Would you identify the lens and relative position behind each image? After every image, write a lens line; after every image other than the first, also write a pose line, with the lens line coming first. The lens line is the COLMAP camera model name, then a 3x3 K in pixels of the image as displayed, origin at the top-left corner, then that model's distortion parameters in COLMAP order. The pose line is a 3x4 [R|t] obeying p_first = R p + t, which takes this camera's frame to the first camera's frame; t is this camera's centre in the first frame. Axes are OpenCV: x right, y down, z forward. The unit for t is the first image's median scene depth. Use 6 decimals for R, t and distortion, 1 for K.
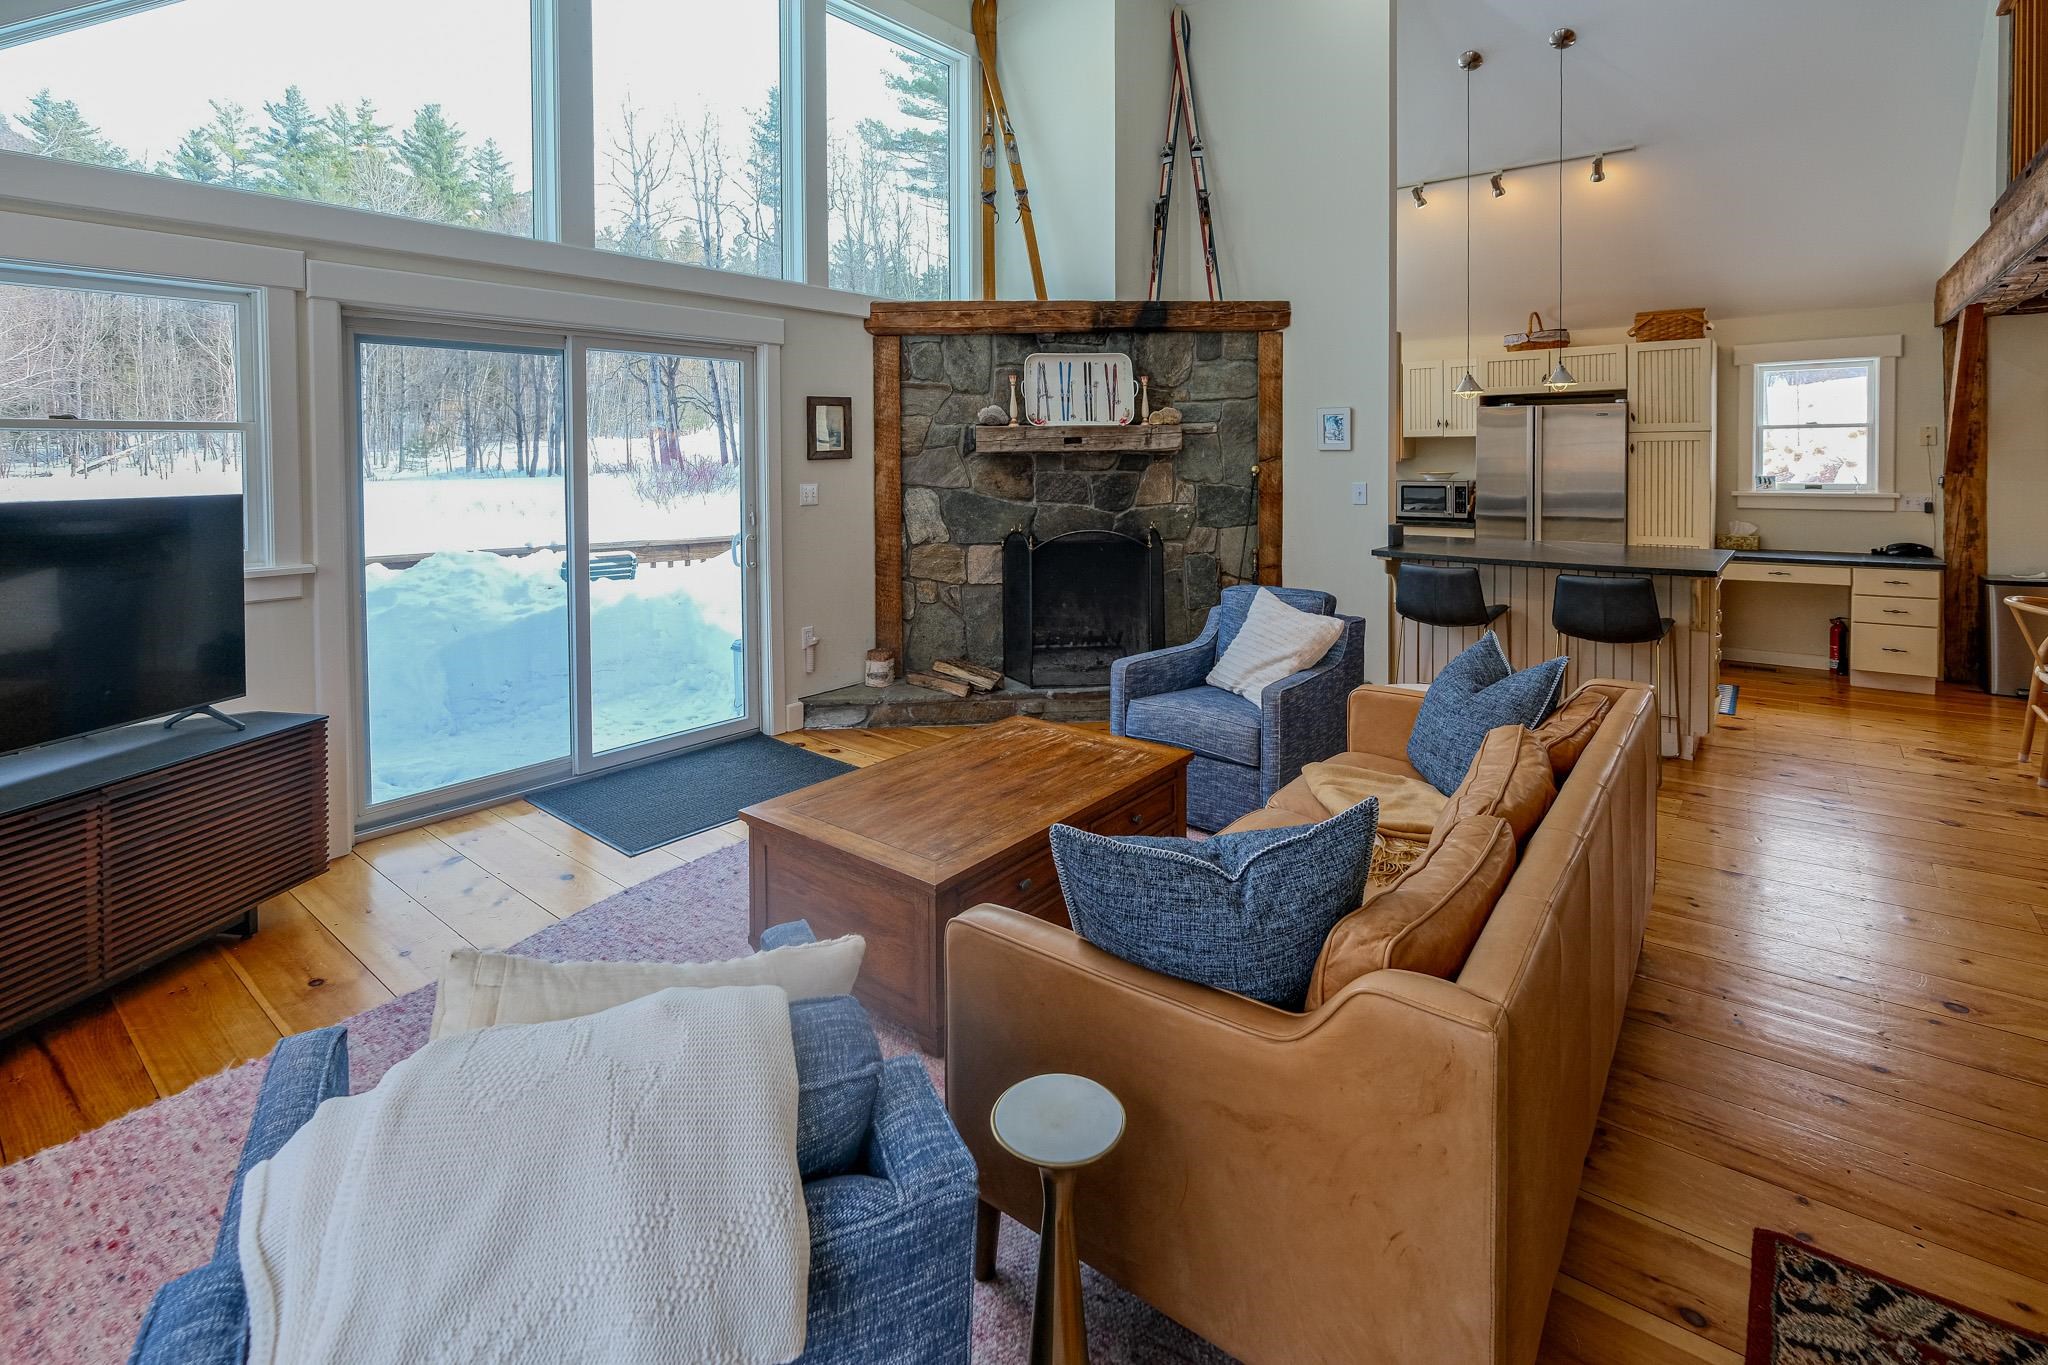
lens RADIAL K [[901.9, 0, 1064.7], [0, 901.9, 469.1], [0, 0, 1]] dist [-0.005325, 0.001138]
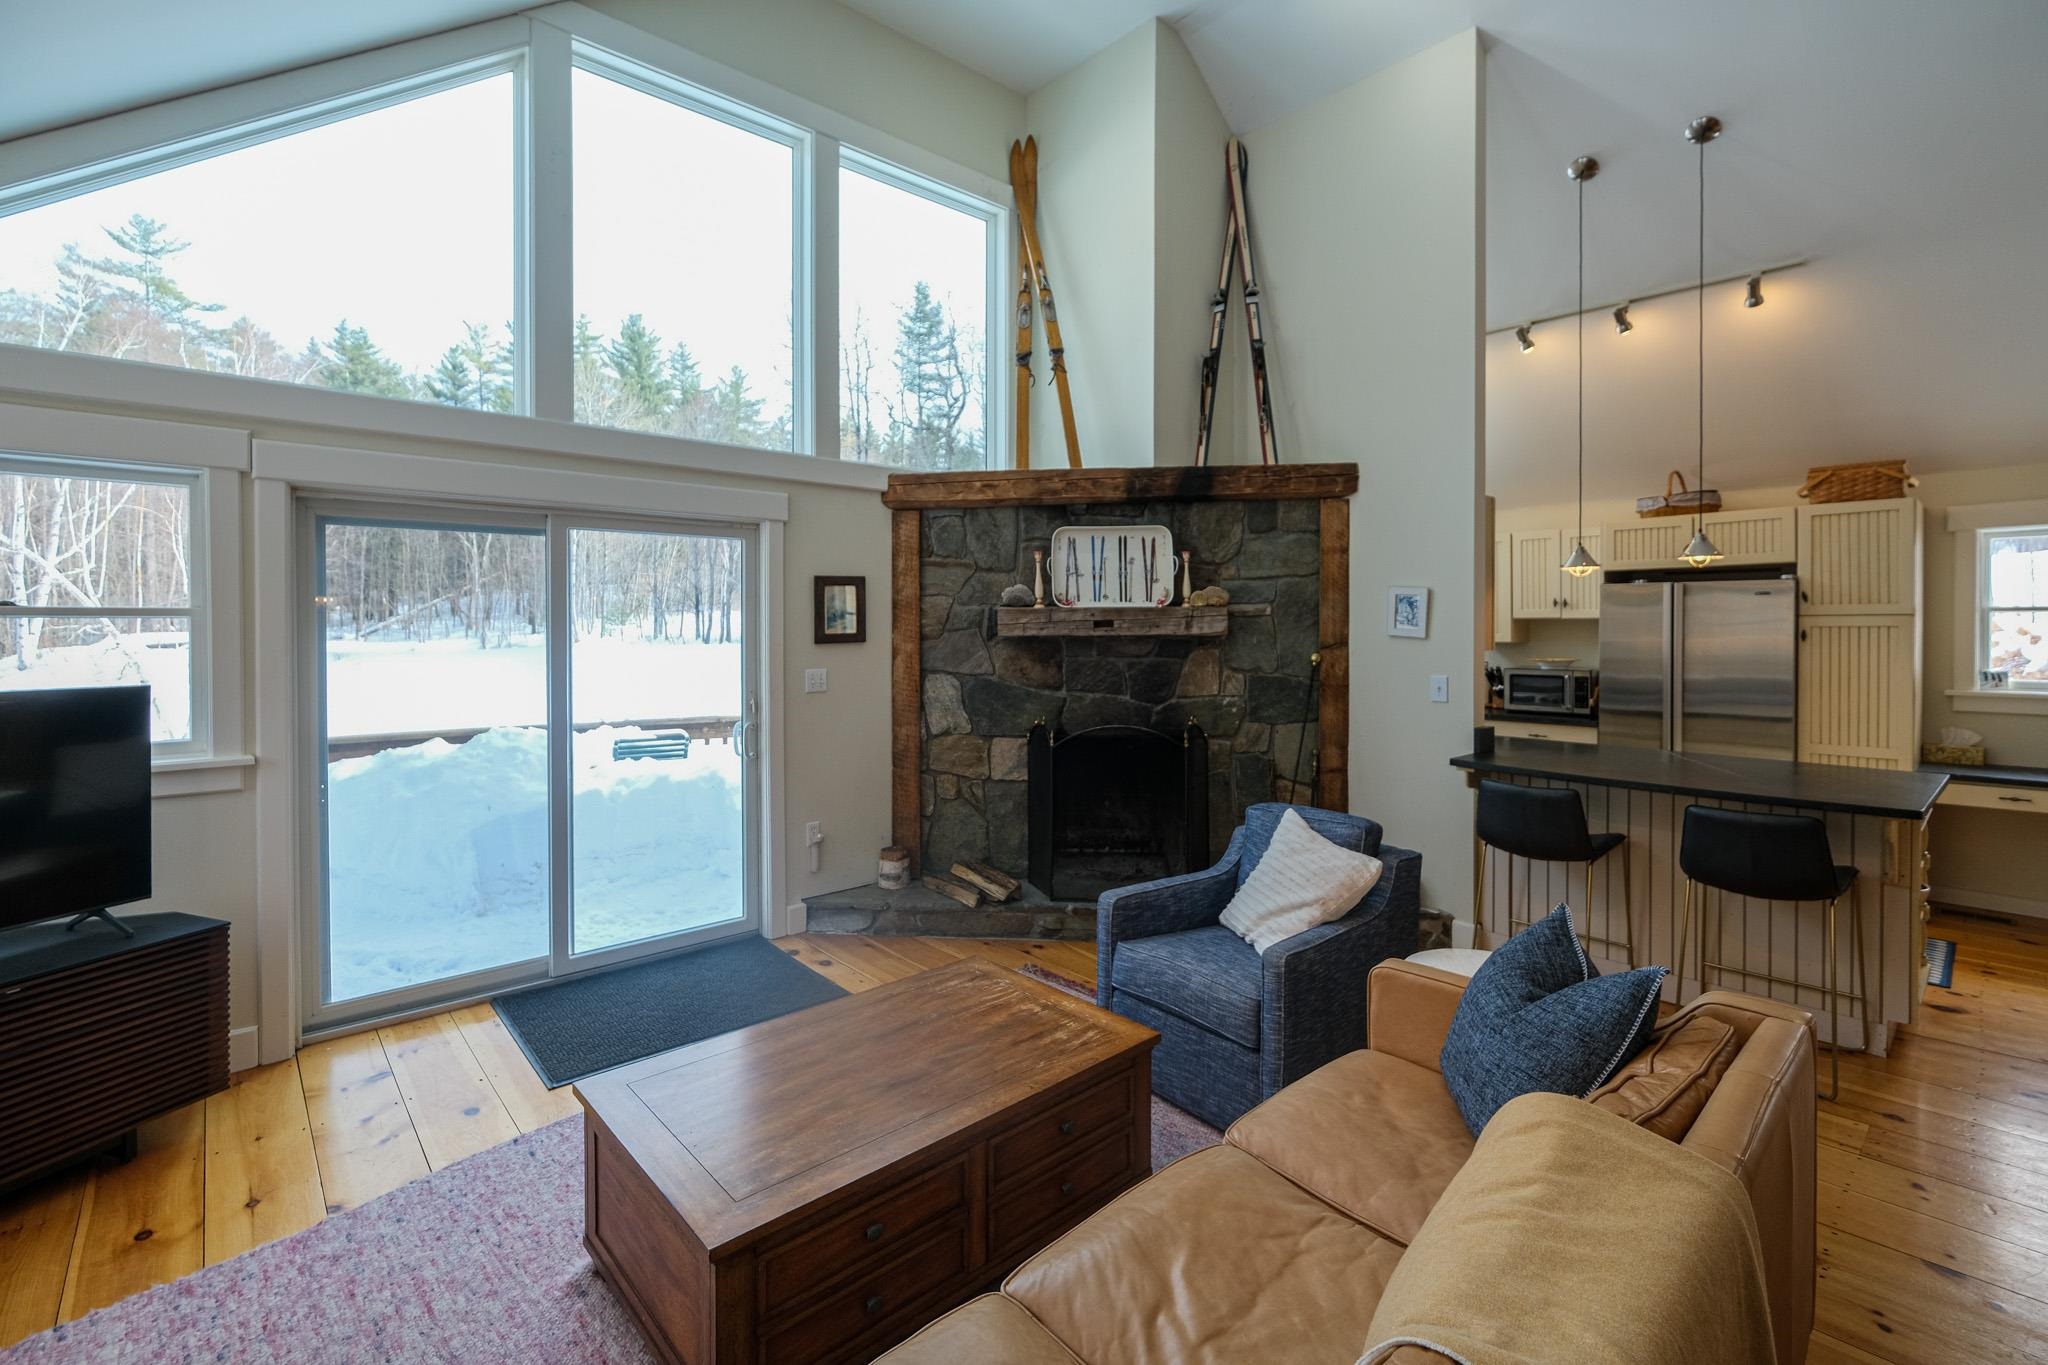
lens RADIAL K [[901.9, 0, 1028.2], [0, 901.9, 632.8], [0, 0, 1]] dist [-0.005325, 0.001138]
pose [[0.987689, 0.006346, -0.156301, 0.074253], [-0.008084, 0.999912, -0.010489, -0.012486], [0.156221, 0.011623, 0.987654, 0.100953]]
